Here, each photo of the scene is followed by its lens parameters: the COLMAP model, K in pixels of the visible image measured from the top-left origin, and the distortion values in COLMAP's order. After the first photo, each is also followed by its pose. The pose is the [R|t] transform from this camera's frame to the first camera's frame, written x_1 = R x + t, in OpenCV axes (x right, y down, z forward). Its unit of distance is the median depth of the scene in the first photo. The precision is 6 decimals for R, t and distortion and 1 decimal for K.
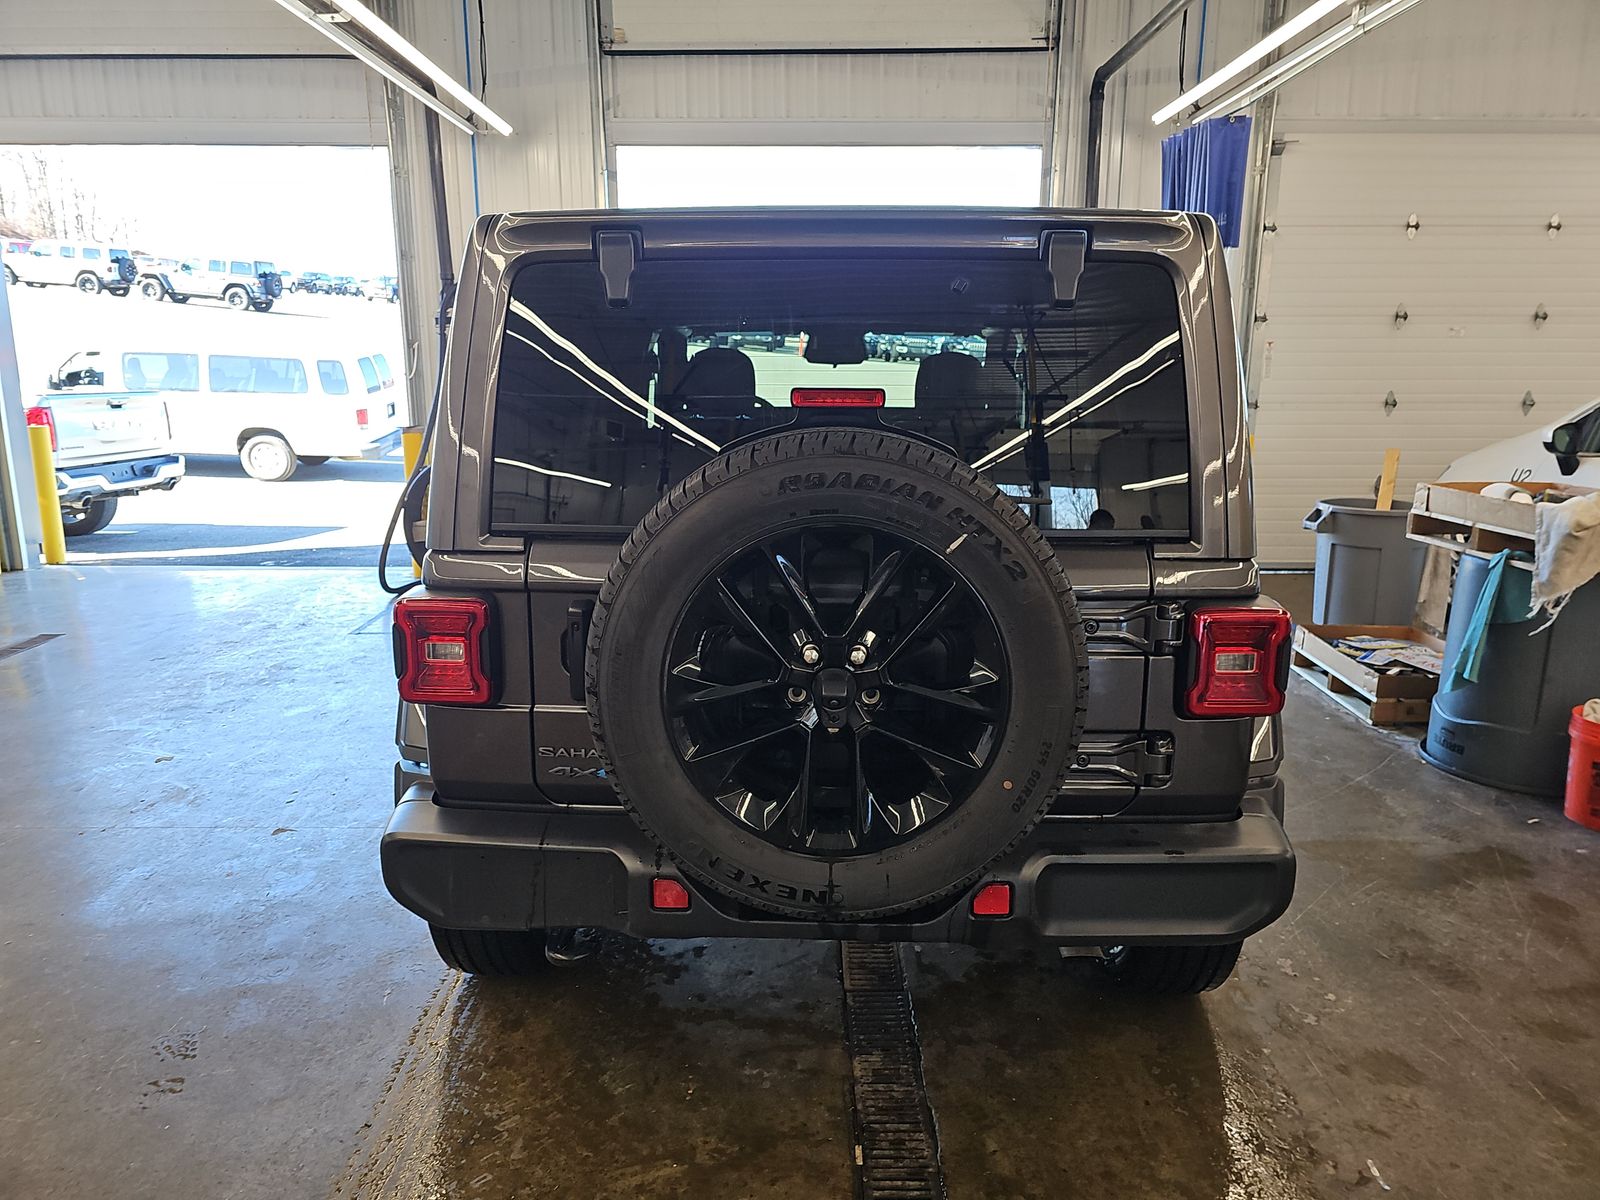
lens RADIAL K [[1071.4, 0, 790.7], [0, 1071.4, 600.2], [0, 0, 1]] dist [0.024465, -0.003607]
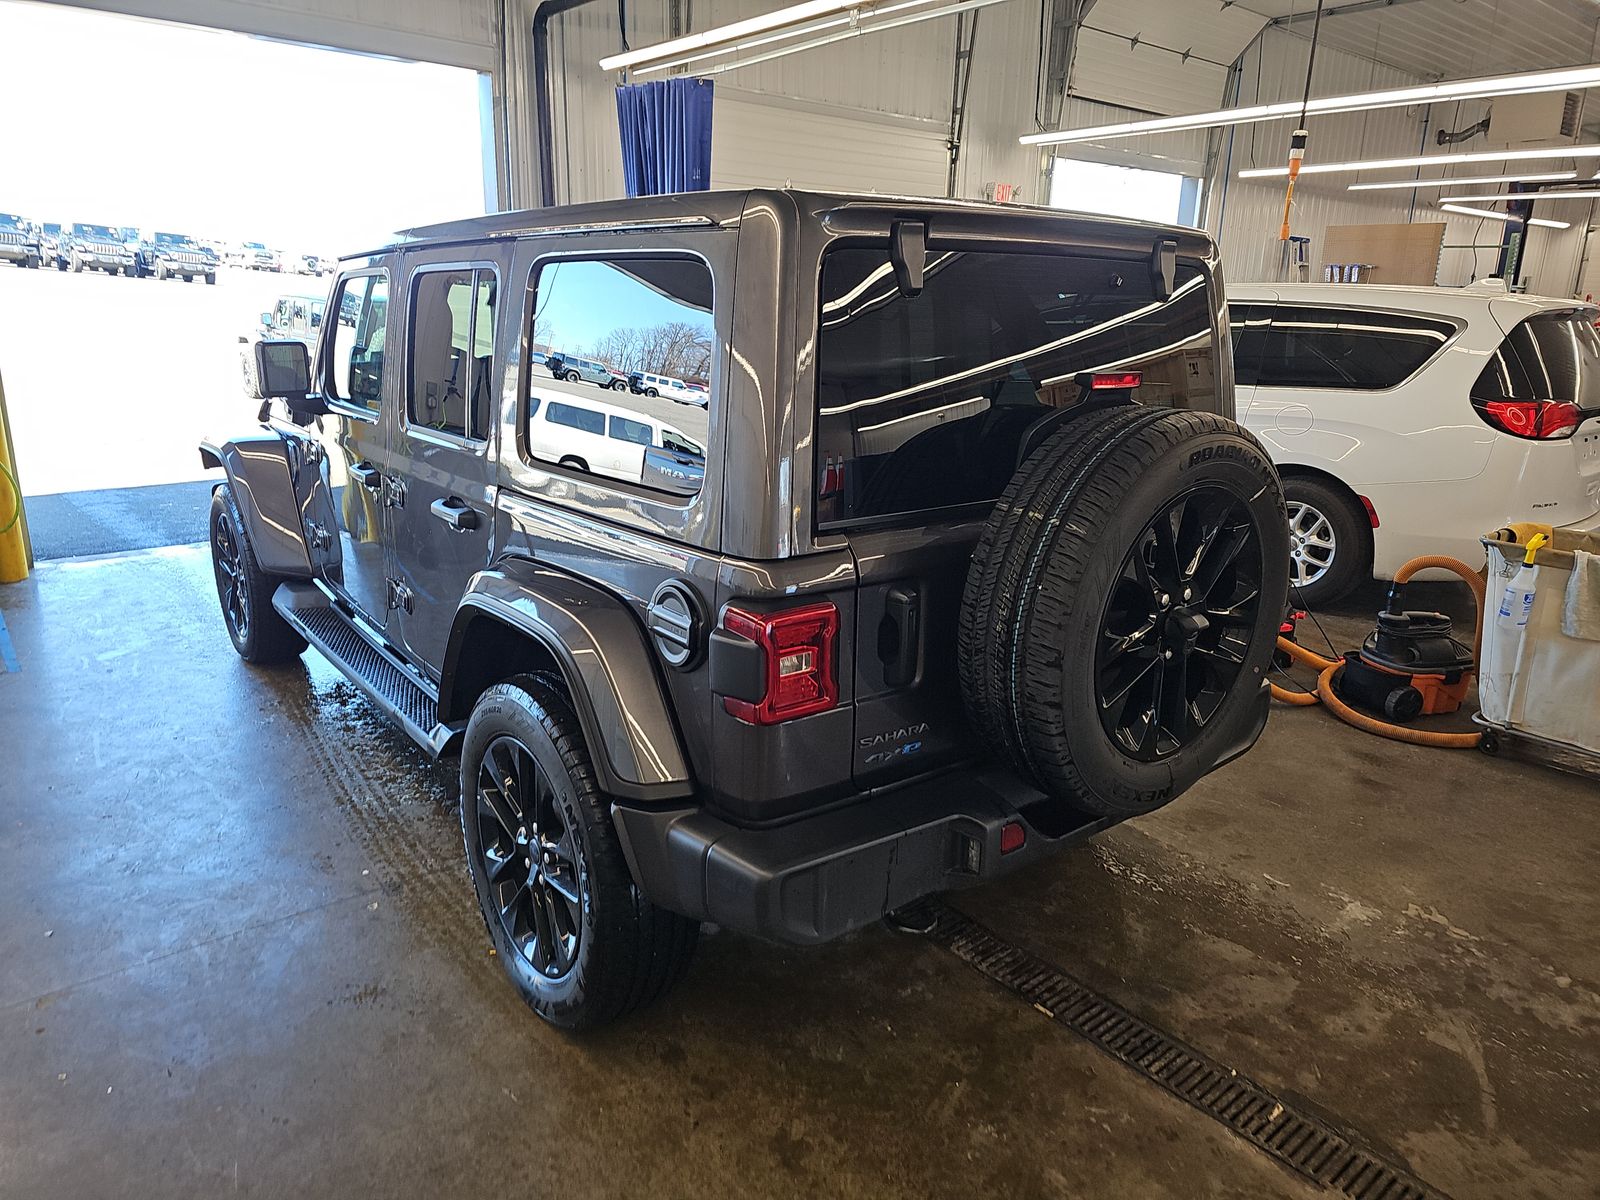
lens RADIAL K [[1071.4, 0, 788.8], [0, 1071.4, 587.8], [0, 0, 1]] dist [0.024465, -0.003607]
pose [[0.759222, -0.155114, 0.632077, -0.294770], [0.116033, 0.987884, 0.103057, -0.037389], [-0.640405, -0.004901, 0.768022, 0.092728]]
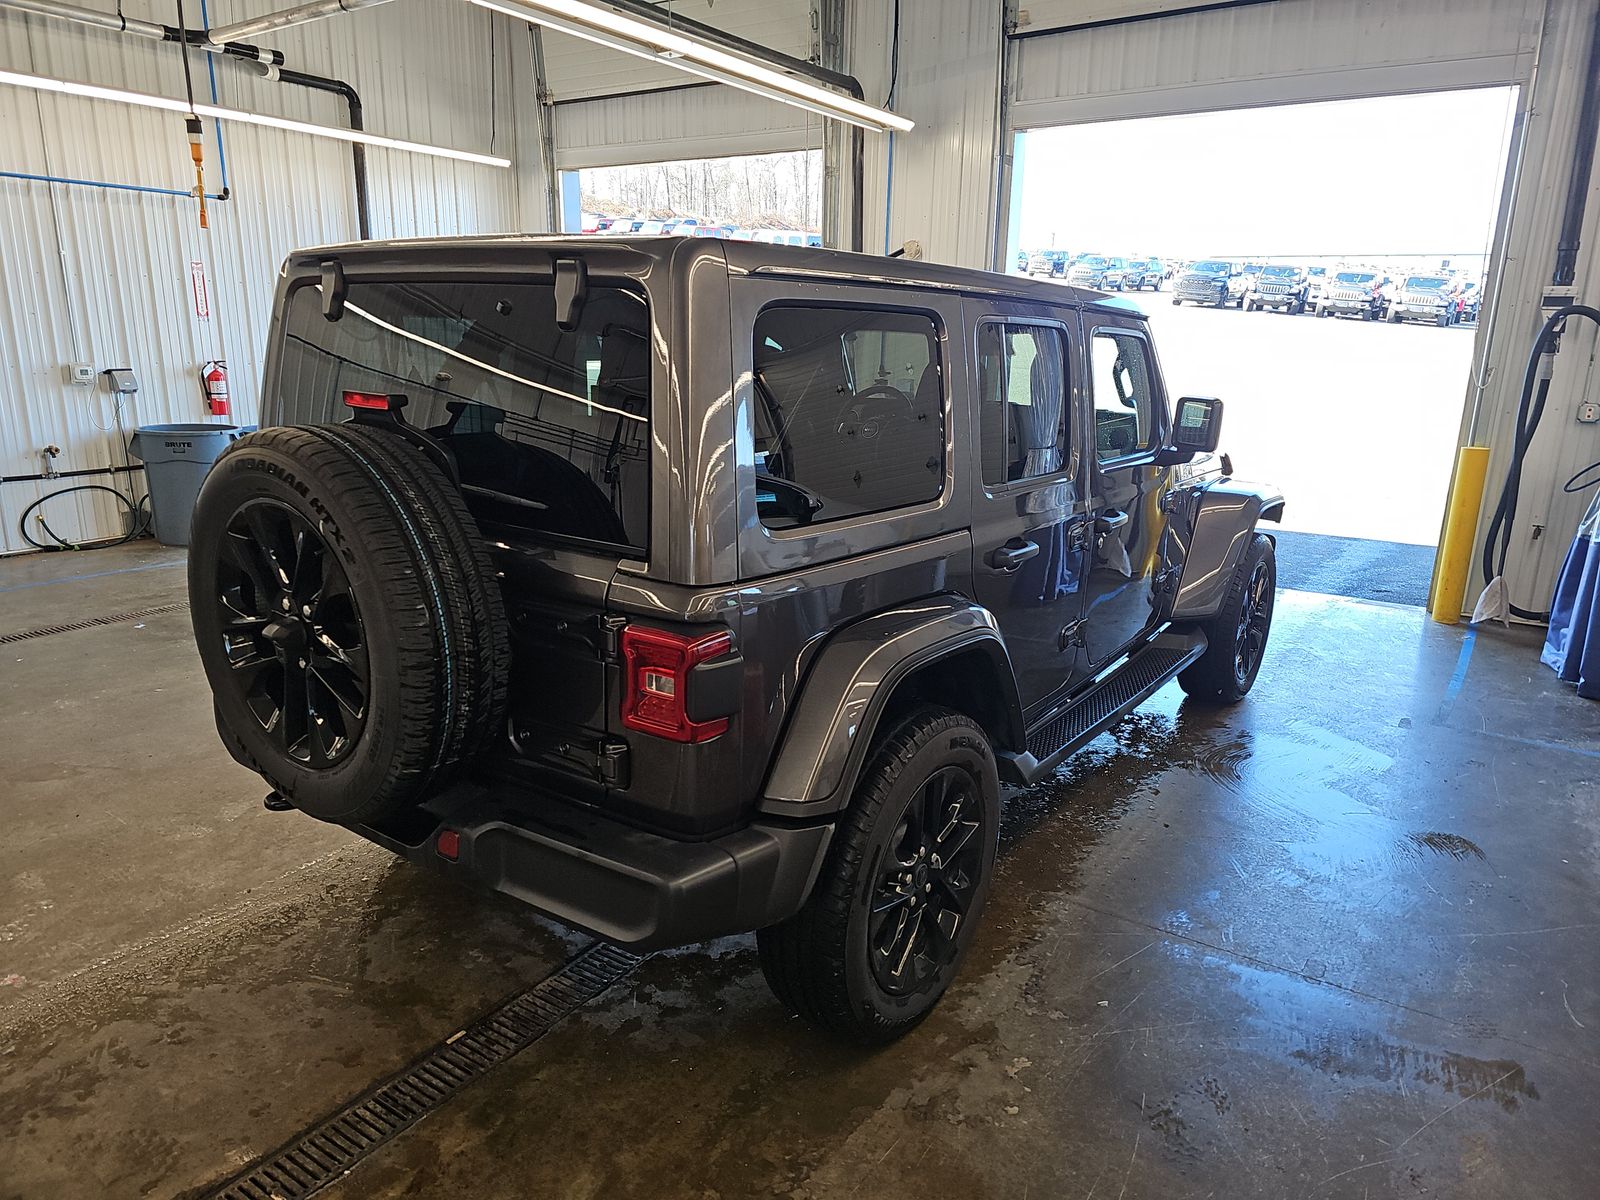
lens RADIAL K [[1071.4, 0, 805.6], [0, 1071.4, 598.6], [0, 0, 1]] dist [0.024465, -0.003607]
pose [[0.828610, 0.156712, -0.537446, 0.335448], [-0.142504, 0.987441, 0.068218, -0.035941], [0.541386, 0.020062, 0.840535, 0.068575]]
